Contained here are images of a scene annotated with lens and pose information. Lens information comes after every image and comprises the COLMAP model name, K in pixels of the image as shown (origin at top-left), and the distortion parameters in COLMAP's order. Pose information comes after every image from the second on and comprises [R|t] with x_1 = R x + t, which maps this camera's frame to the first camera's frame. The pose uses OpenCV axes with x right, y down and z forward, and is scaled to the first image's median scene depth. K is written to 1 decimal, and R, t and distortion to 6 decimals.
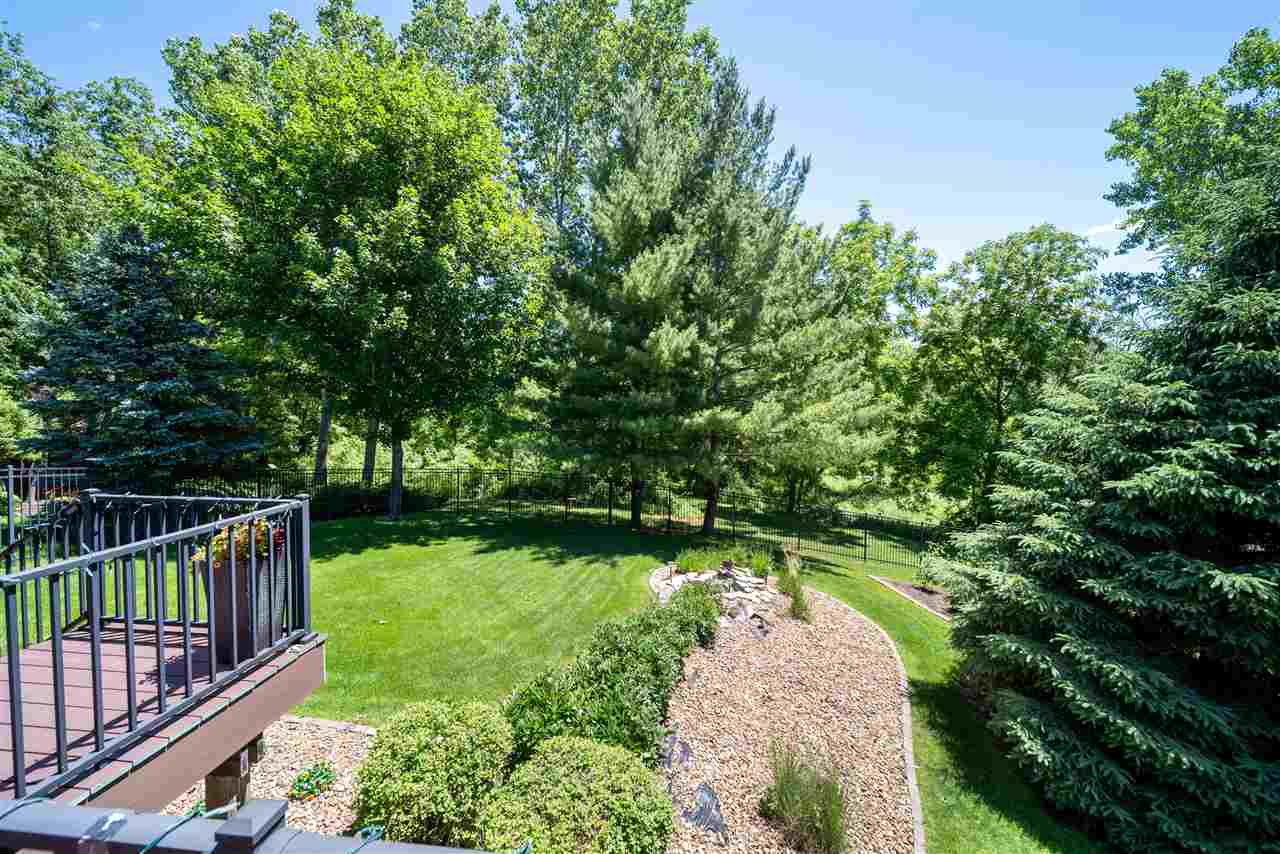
lens RADIAL K [[449.7, 0, 638.9], [0, 449.7, 415.2], [0, 0, 1]] dist [0.000560, -0.001313]
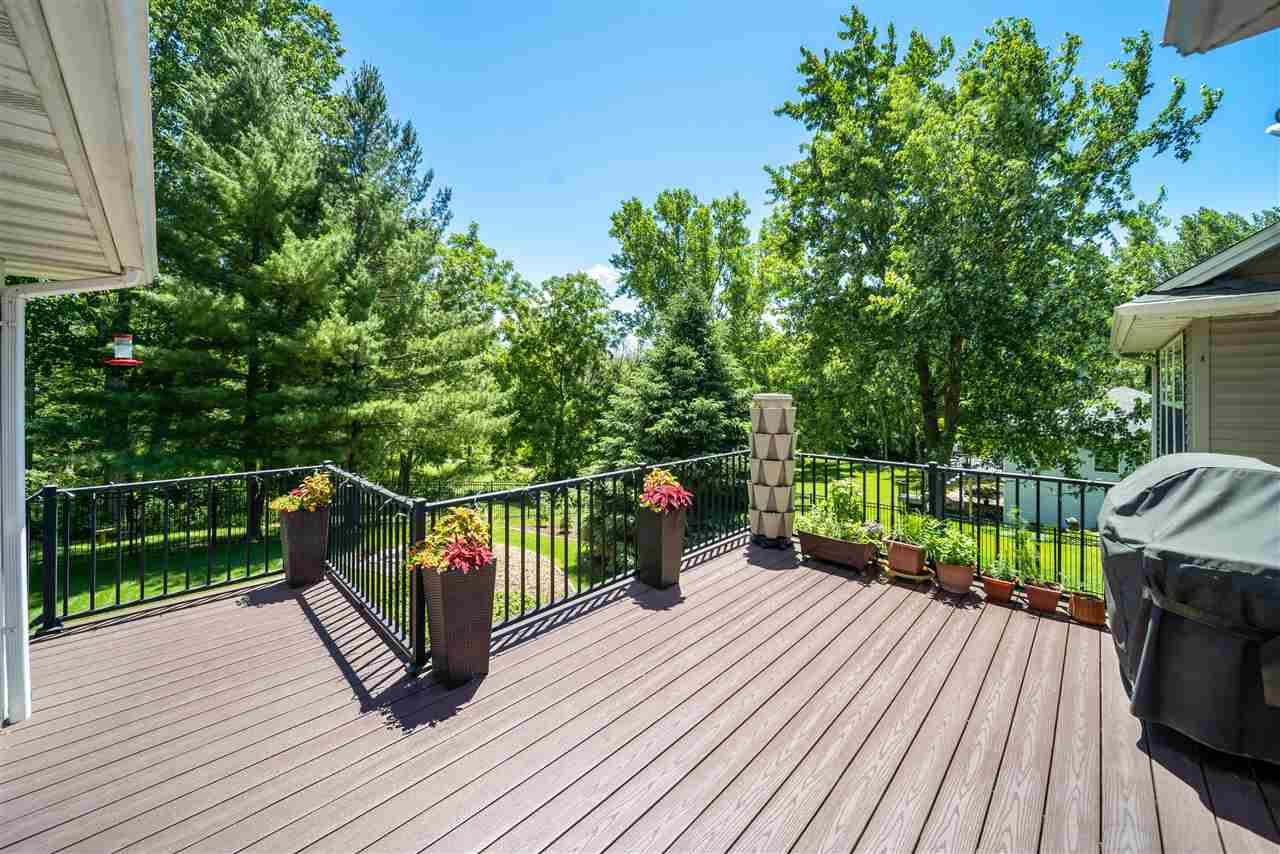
lens RADIAL K [[449.7, 0, 631.0], [0, 449.7, 395.5], [0, 0, 1]] dist [0.000560, -0.001313]
pose [[0.644475, -0.013988, 0.764498, -0.226880], [0.028393, 0.999581, -0.005646, -0.000555], [-0.764098, 0.025346, 0.644602, -0.116549]]
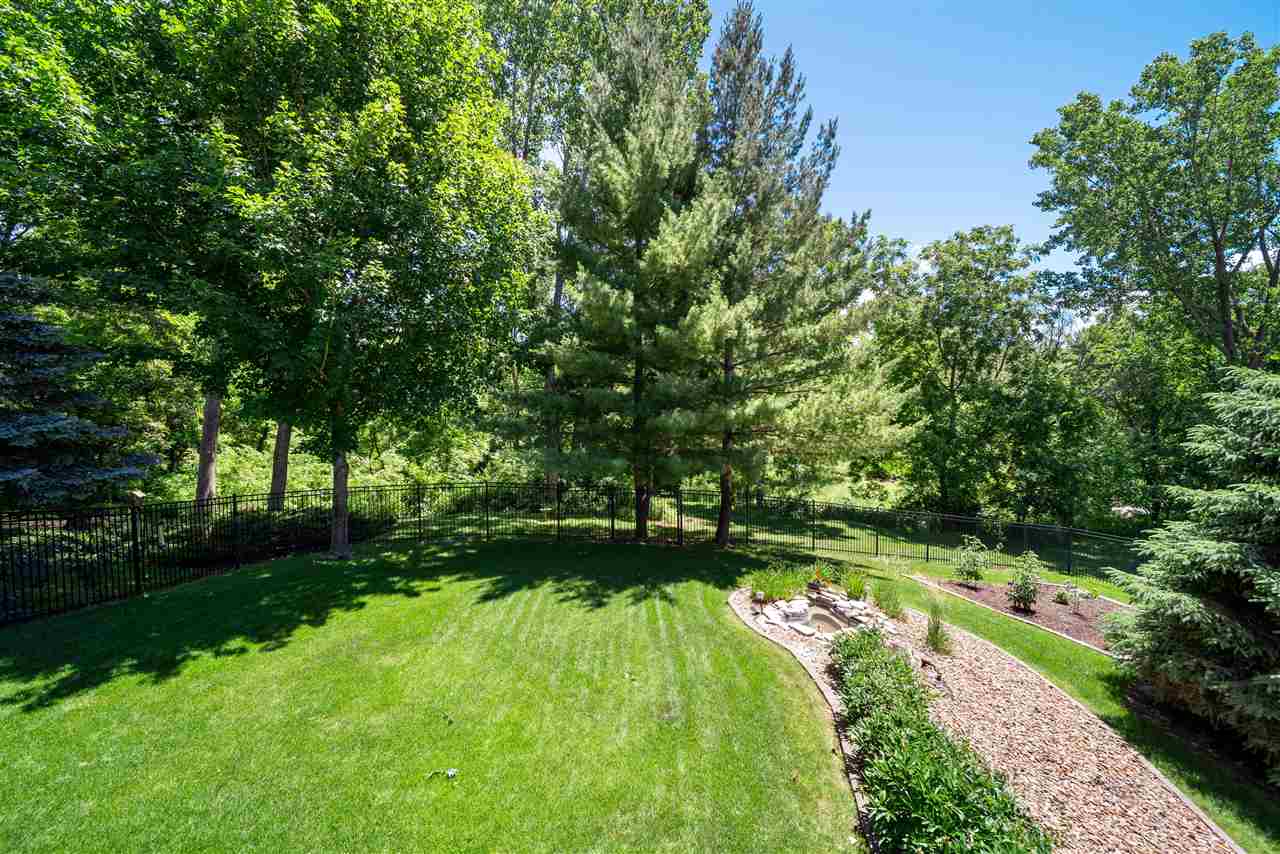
lens RADIAL K [[449.7, 0, 639.8], [0, 449.7, 415.3], [0, 0, 1]] dist [0.000560, -0.001313]
pose [[0.982783, -0.024991, 0.183066, -0.187710], [0.023754, 0.999678, 0.008945, 0.001834], [-0.183230, -0.004442, 0.983060, 0.176029]]
